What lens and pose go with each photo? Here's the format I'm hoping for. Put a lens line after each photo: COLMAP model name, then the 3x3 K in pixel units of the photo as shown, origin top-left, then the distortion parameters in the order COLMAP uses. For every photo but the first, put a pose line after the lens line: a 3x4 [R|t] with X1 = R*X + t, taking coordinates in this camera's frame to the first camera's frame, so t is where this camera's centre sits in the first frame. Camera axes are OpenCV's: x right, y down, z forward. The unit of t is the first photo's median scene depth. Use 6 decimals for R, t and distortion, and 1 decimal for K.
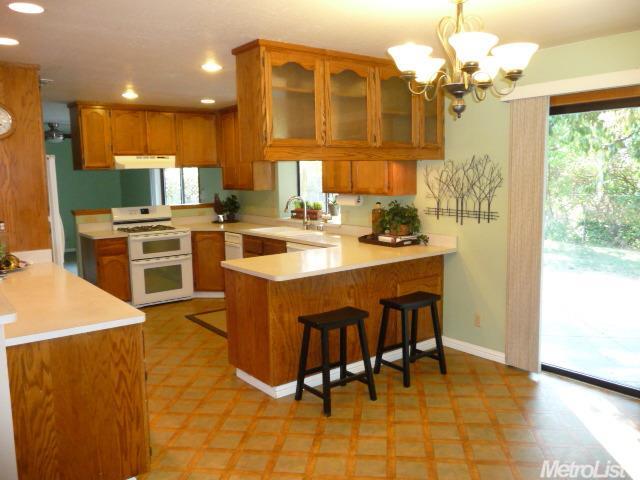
lens RADIAL K [[533.6, 0, 320.0], [0, 533.6, 240.0], [0, 0, 1]] dist [-0.050088, 0.045509]
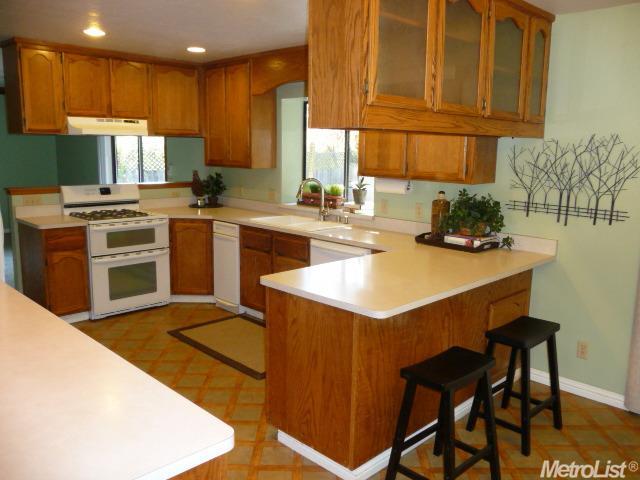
lens RADIAL K [[533.6, 0, 320.0], [0, 533.6, 240.0], [0, 0, 1]] dist [-0.050088, 0.045509]
pose [[0.991430, 0.014303, 0.129856, -0.132909], [-0.019961, 0.998902, 0.042380, -0.024286], [-0.129107, -0.044609, 0.990627, 0.216332]]
